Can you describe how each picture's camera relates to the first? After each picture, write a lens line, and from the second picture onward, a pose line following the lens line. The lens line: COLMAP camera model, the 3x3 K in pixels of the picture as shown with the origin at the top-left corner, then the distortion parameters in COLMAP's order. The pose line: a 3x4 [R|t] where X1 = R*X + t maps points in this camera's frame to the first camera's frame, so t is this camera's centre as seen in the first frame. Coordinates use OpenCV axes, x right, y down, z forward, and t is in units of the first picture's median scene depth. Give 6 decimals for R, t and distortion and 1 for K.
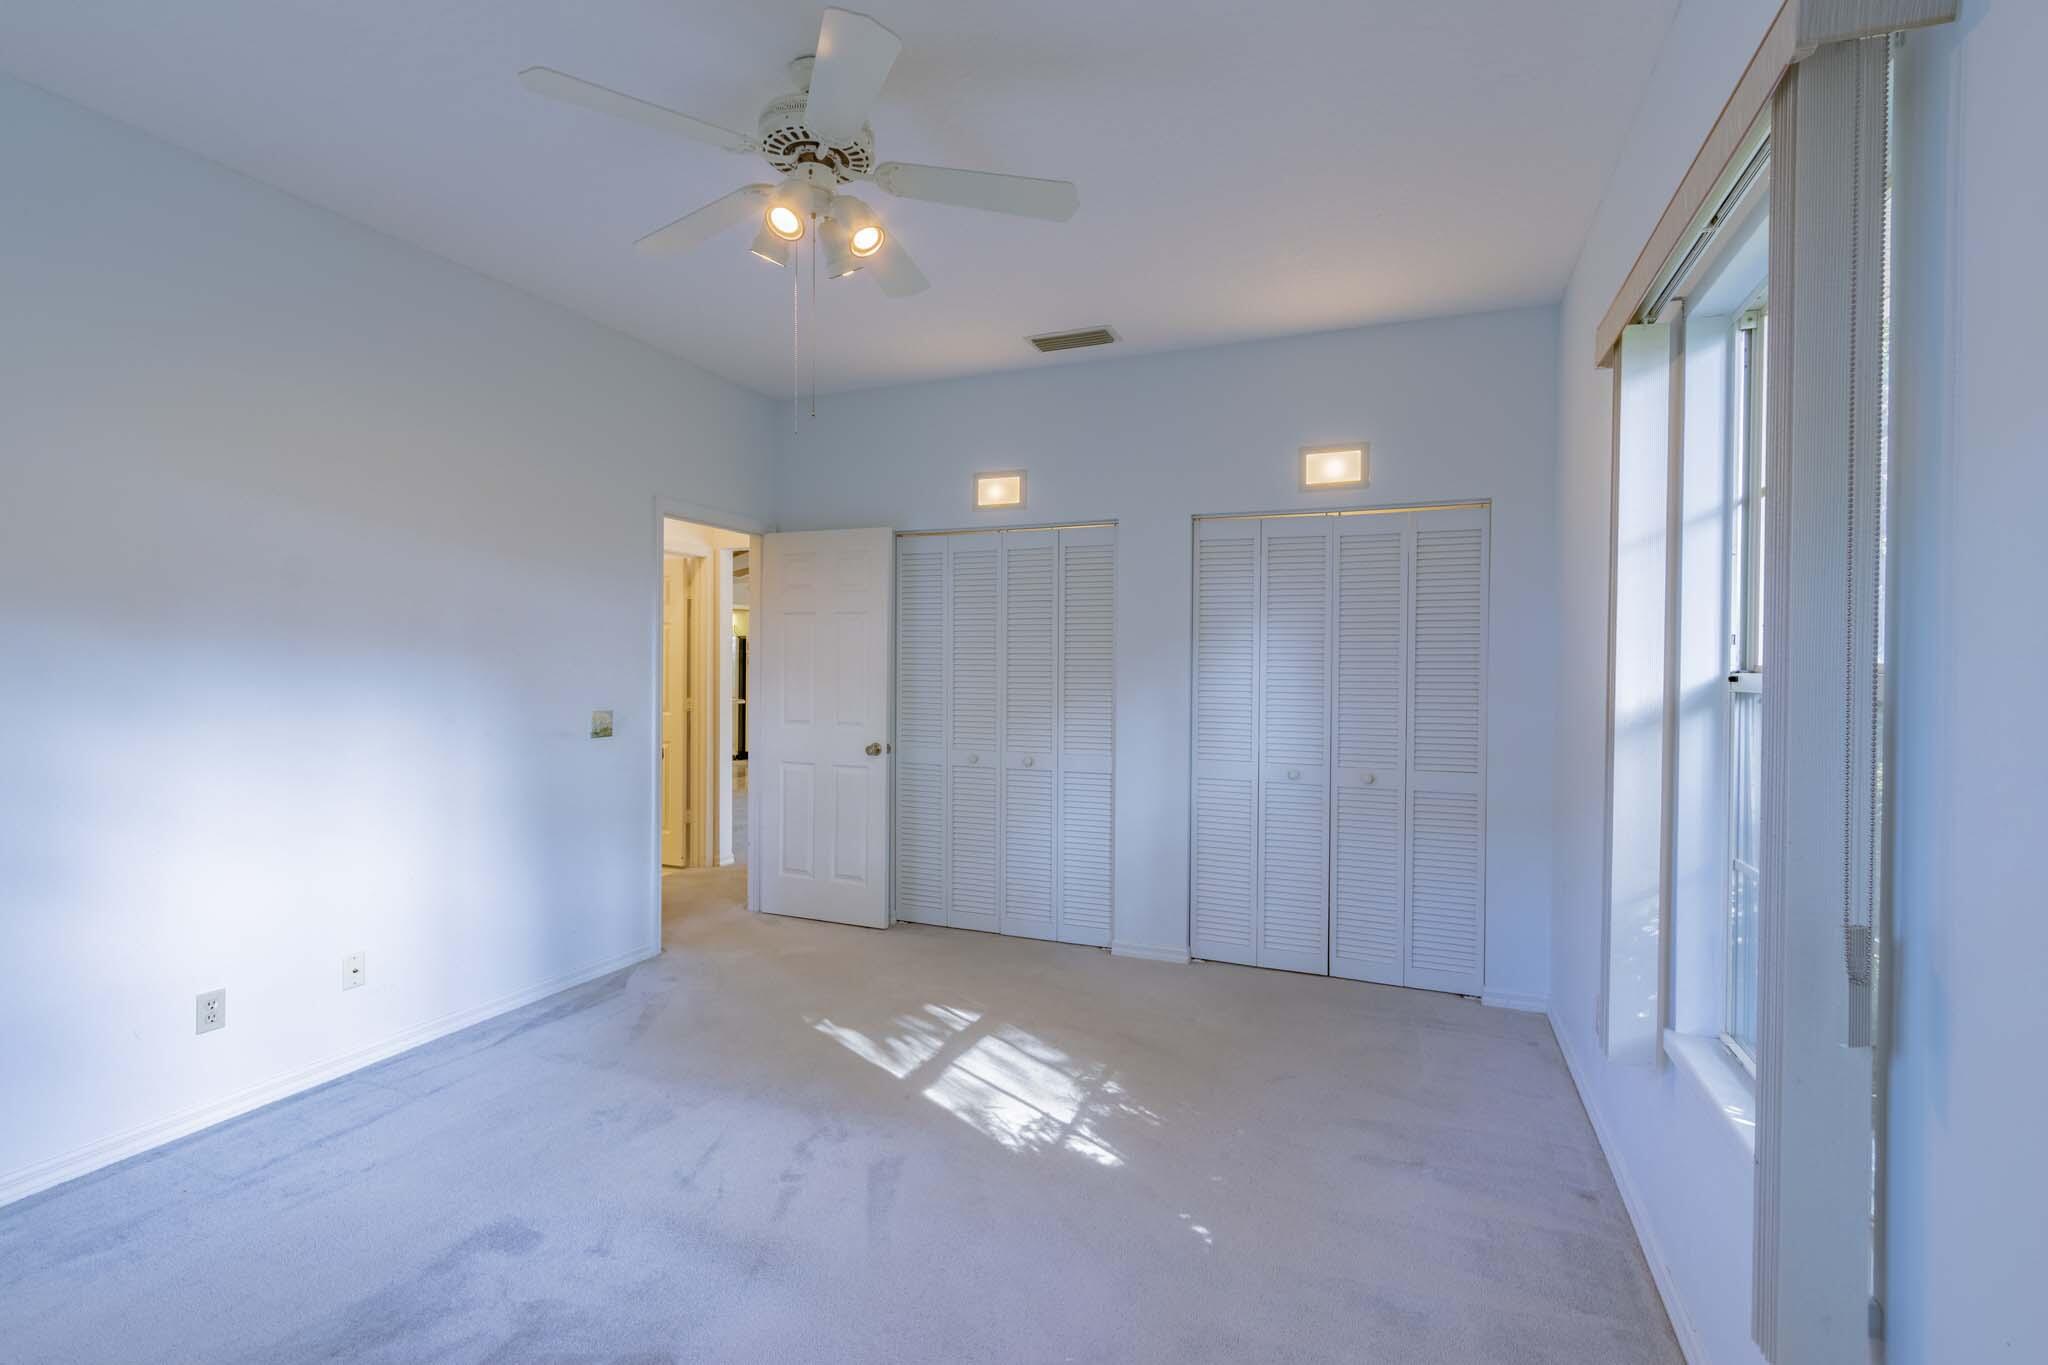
lens RADIAL K [[924.8, 0, 1029.4], [0, 924.8, 676.3], [0, 0, 1]] dist [-0.001550, 0.000819]
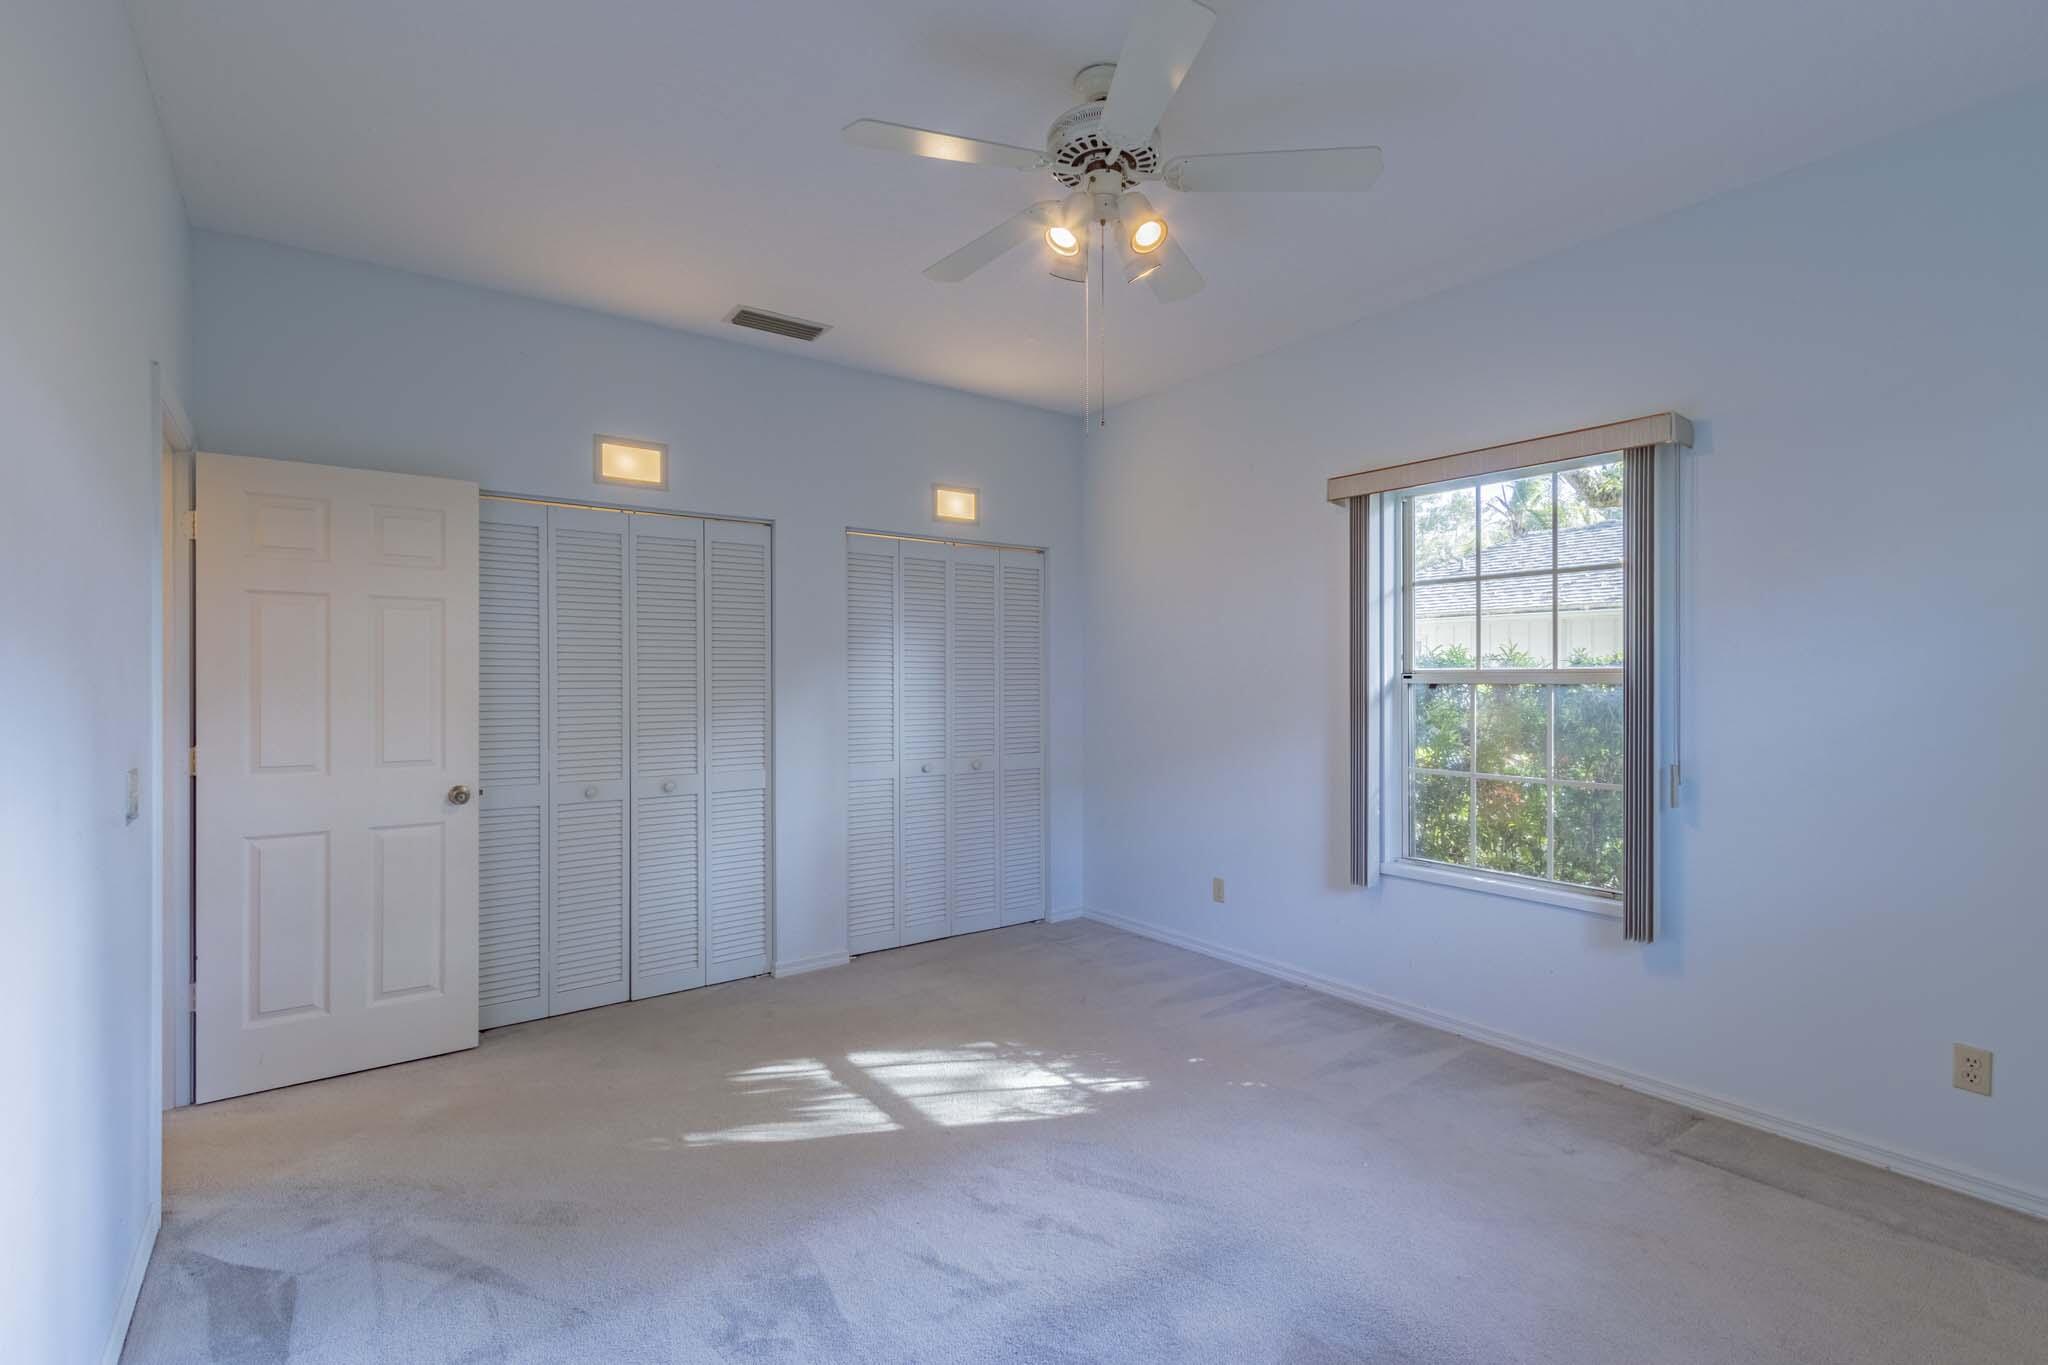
lens RADIAL K [[924.8, 0, 1032.0], [0, 924.8, 676.9], [0, 0, 1]] dist [-0.001550, 0.000819]
pose [[0.509177, -0.011733, 0.860582, -0.616132], [0.011131, 0.999913, 0.007047, -0.012744], [-0.860590, 0.005991, 0.509263, 0.301234]]
